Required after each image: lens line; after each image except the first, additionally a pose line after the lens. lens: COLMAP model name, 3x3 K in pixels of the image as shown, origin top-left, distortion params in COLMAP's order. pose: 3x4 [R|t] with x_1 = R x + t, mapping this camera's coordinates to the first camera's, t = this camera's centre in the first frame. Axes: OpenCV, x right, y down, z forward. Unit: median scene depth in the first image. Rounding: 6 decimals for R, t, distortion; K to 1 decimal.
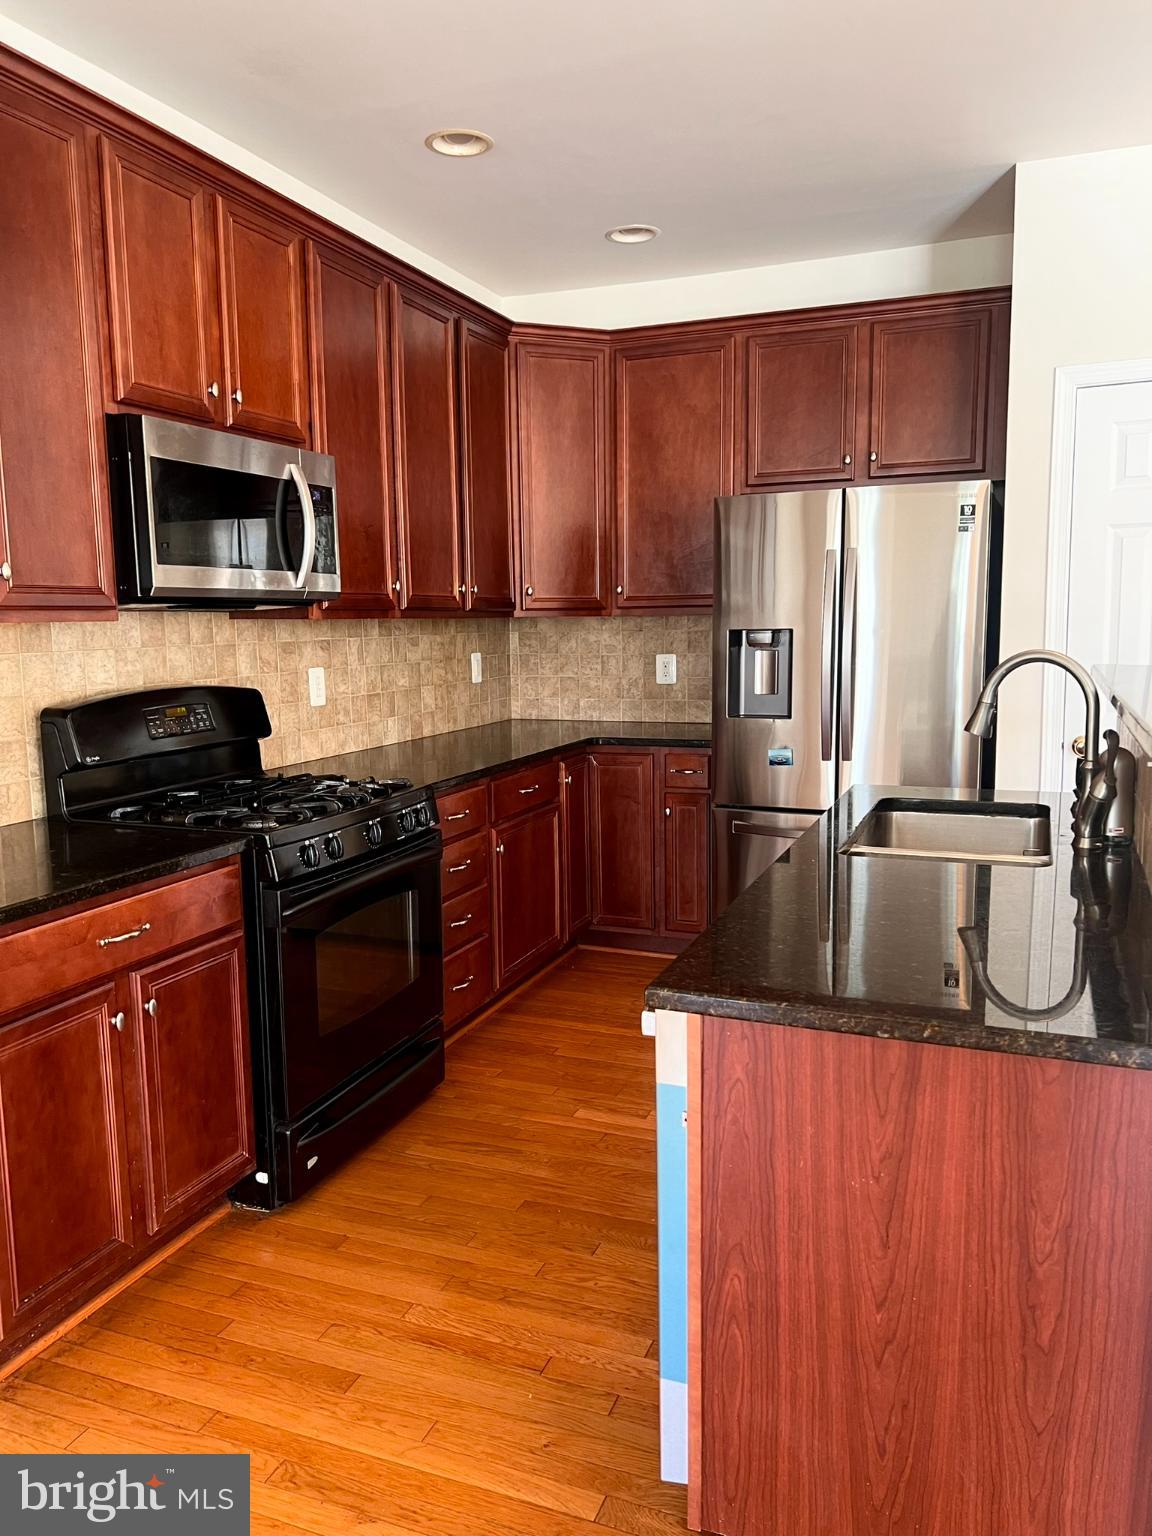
lens RADIAL K [[1147.8, 0, 572.1], [0, 1147.8, 784.3], [0, 0, 1]] dist [0.036172, -0.044983]
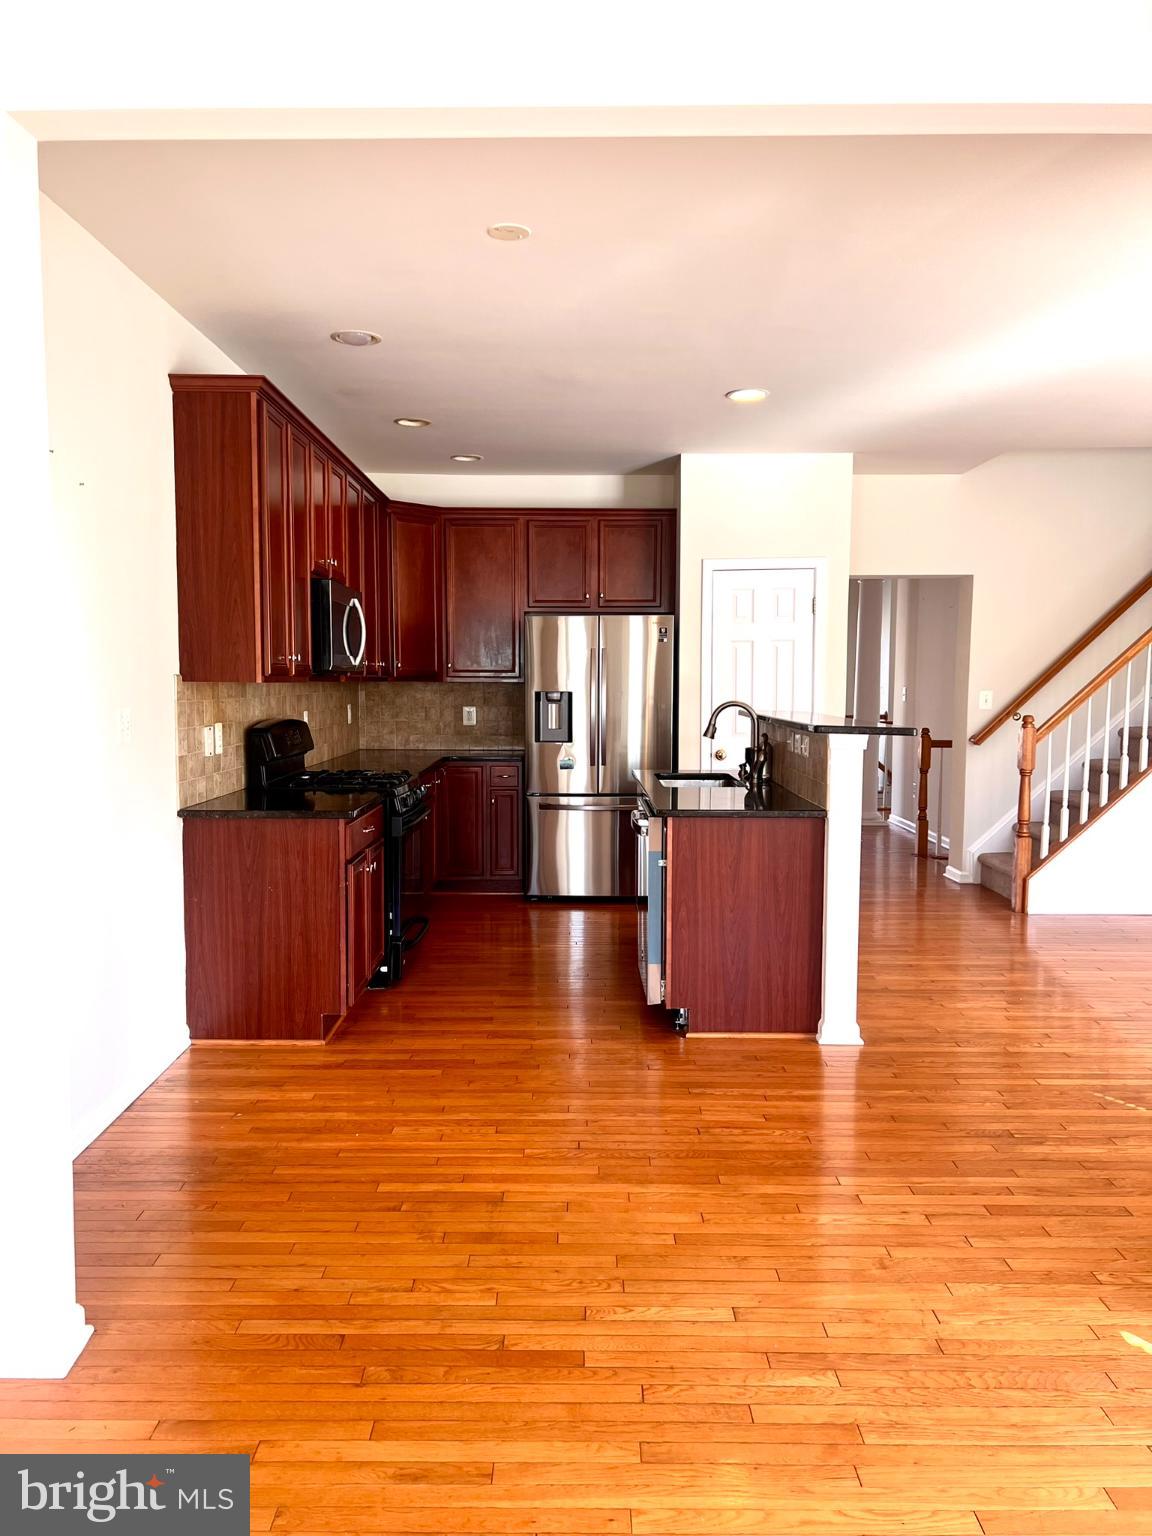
lens RADIAL K [[1147.8, 0, 590.1], [0, 1147.8, 795.8], [0, 0, 1]] dist [0.036172, -0.044983]
pose [[0.920448, -0.020853, 0.390309, -0.576599], [0.038600, 0.998544, -0.037678, 0.112687], [-0.388955, 0.049746, 0.919913, -0.763909]]
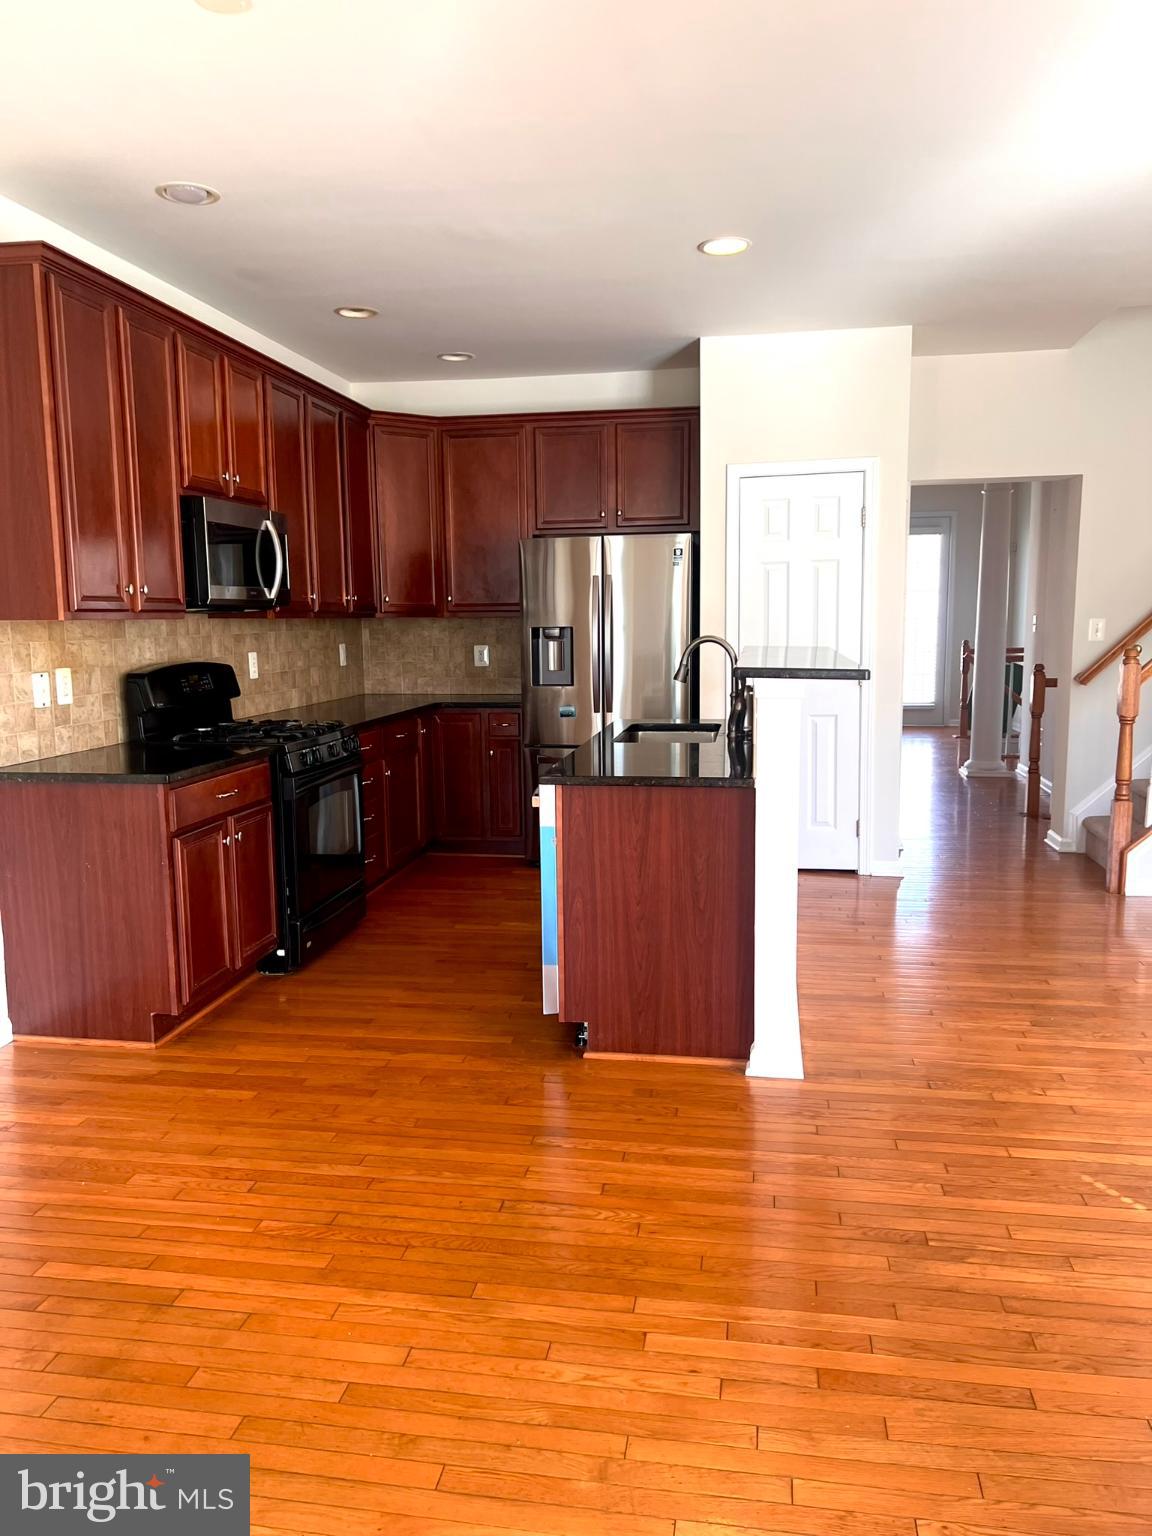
lens RADIAL K [[1147.8, 0, 595.6], [0, 1147.8, 795.7], [0, 0, 1]] dist [0.036172, -0.044983]
pose [[0.972582, -0.031565, 0.230410, -0.167686], [0.029927, 0.999496, 0.010600, 0.090458], [-0.230628, -0.003414, 0.973036, -0.601850]]
